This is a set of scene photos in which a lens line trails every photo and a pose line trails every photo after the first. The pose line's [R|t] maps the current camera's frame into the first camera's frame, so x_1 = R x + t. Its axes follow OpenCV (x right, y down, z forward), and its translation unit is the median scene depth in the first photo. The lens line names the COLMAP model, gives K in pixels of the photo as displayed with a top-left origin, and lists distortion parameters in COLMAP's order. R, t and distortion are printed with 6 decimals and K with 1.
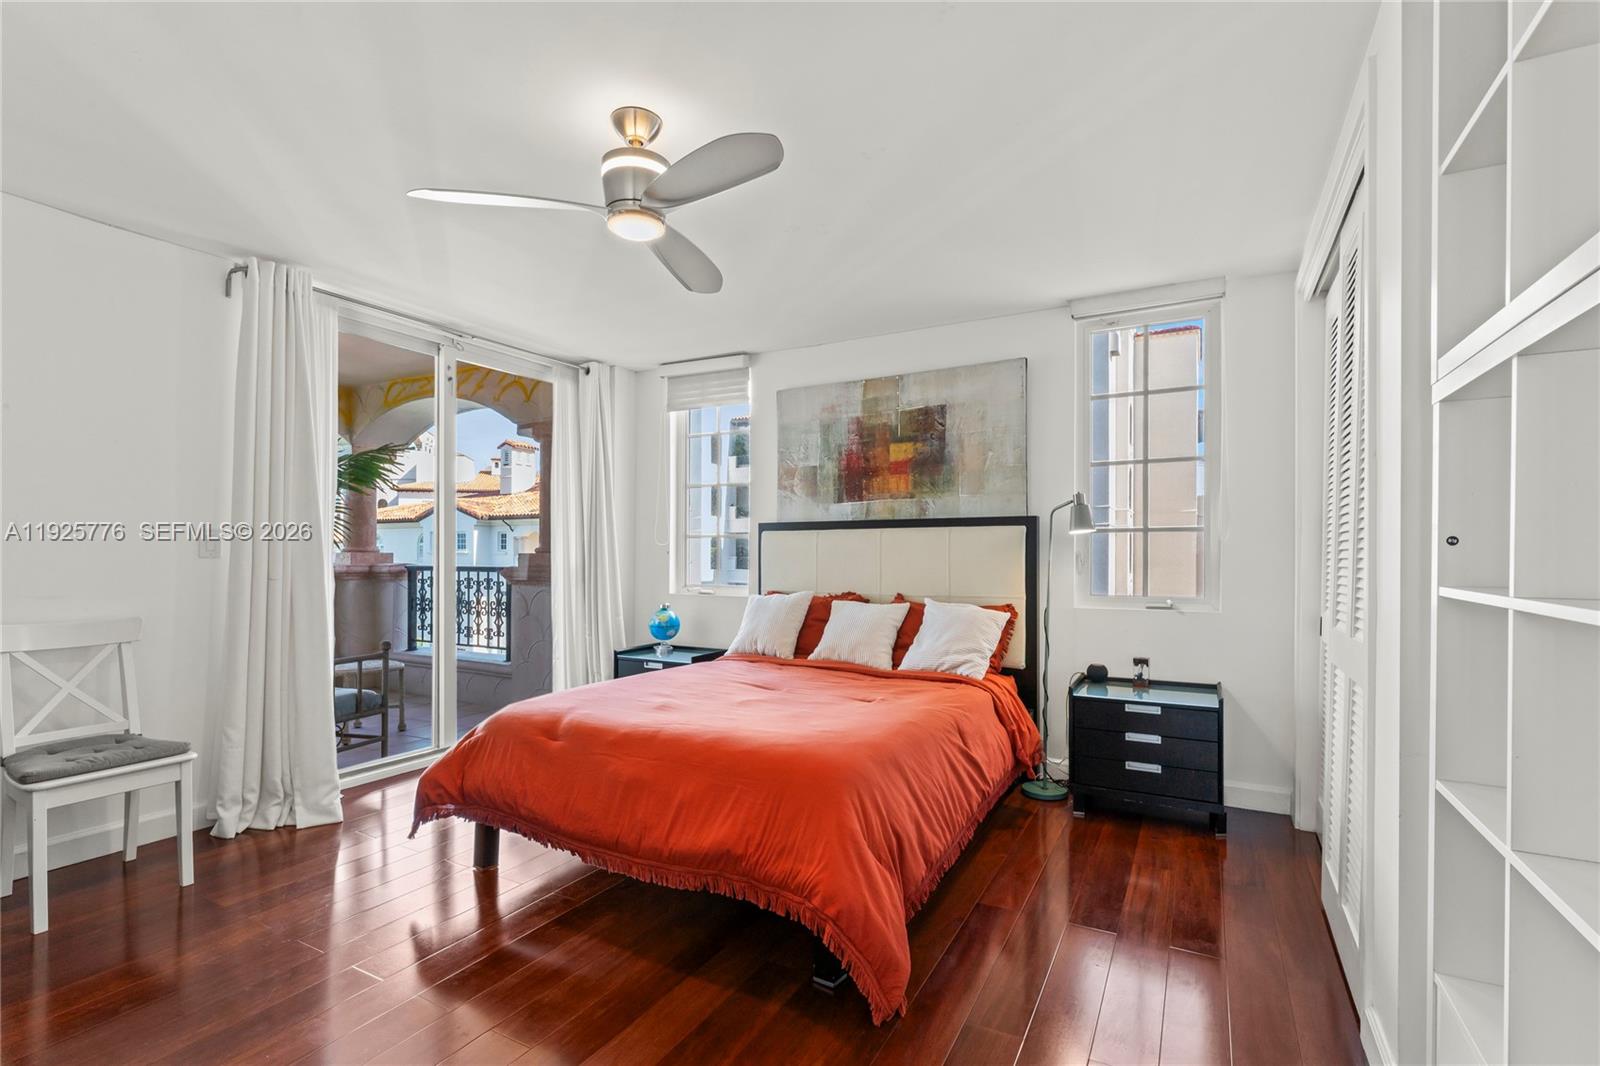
lens RADIAL K [[725.0, 0, 786.9], [0, 725.0, 562.4], [0, 0, 1]] dist [0.000761, 0.000032]
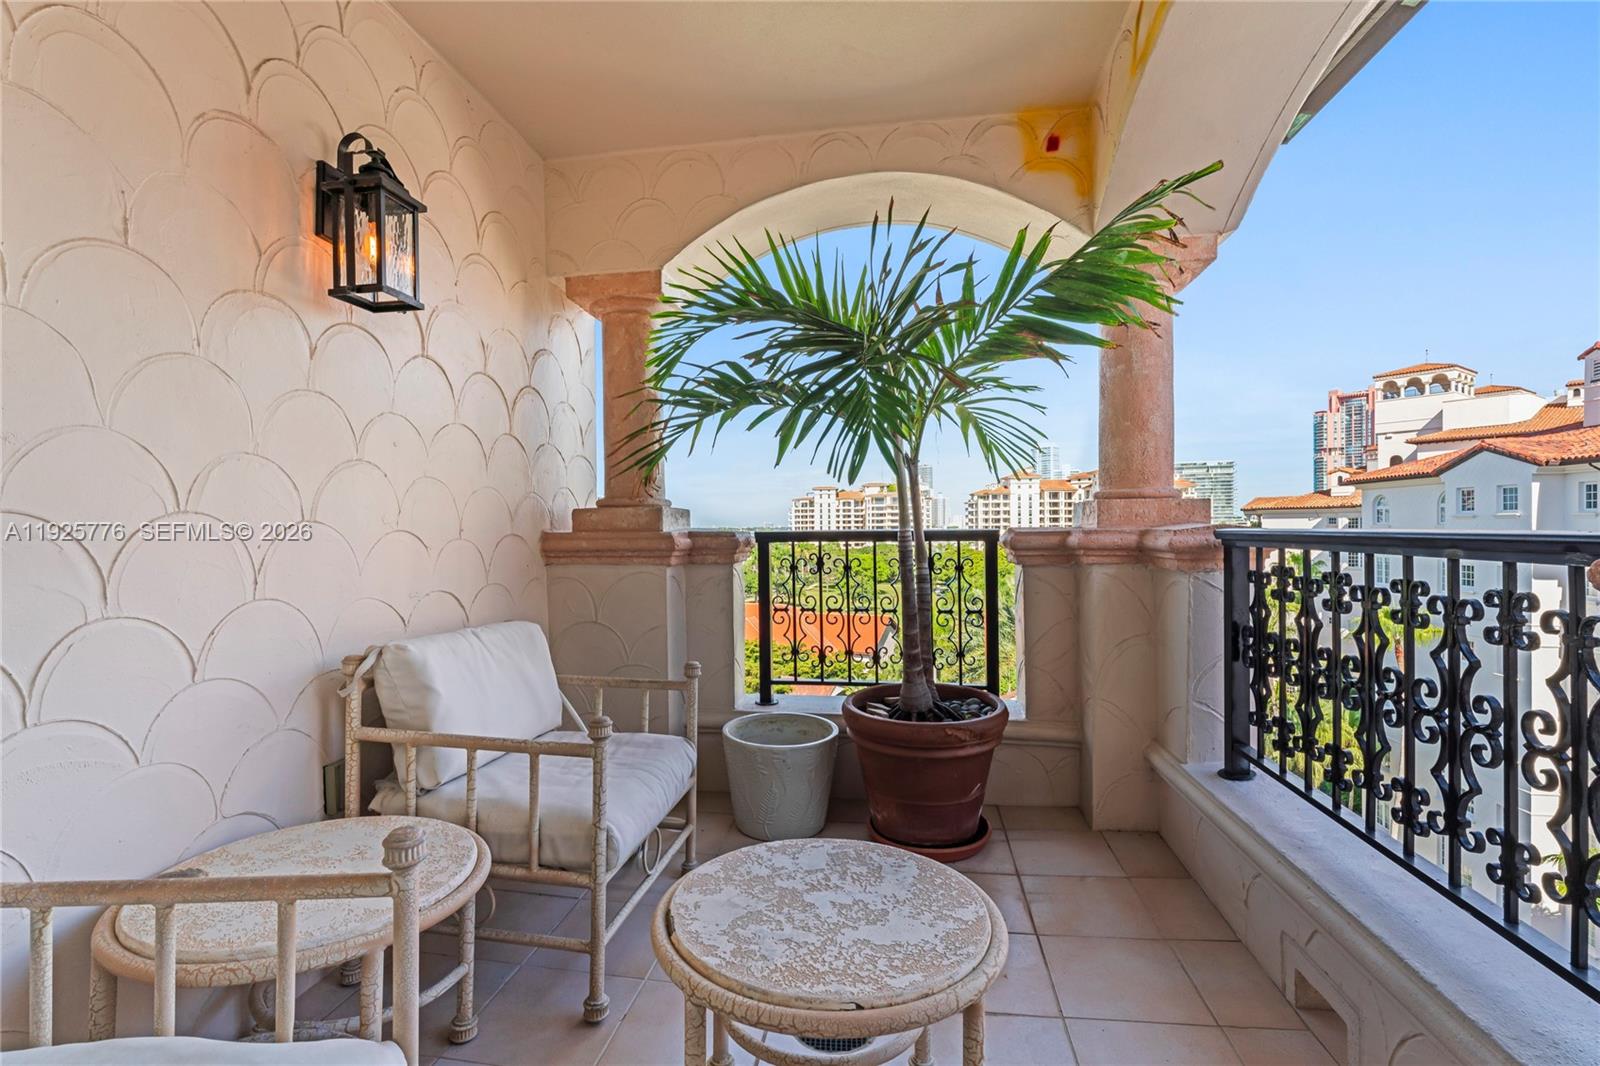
lens RADIAL K [[725.0, 0, 800.6], [0, 725.0, 528.9], [0, 0, 1]] dist [0.000761, 0.000032]
pose [[0.362122, -0.002594, -0.932127, -0.266685], [0.001754, 0.999996, -0.002101, 0.003878], [0.932129, -0.000874, 0.362125, 0.672012]]
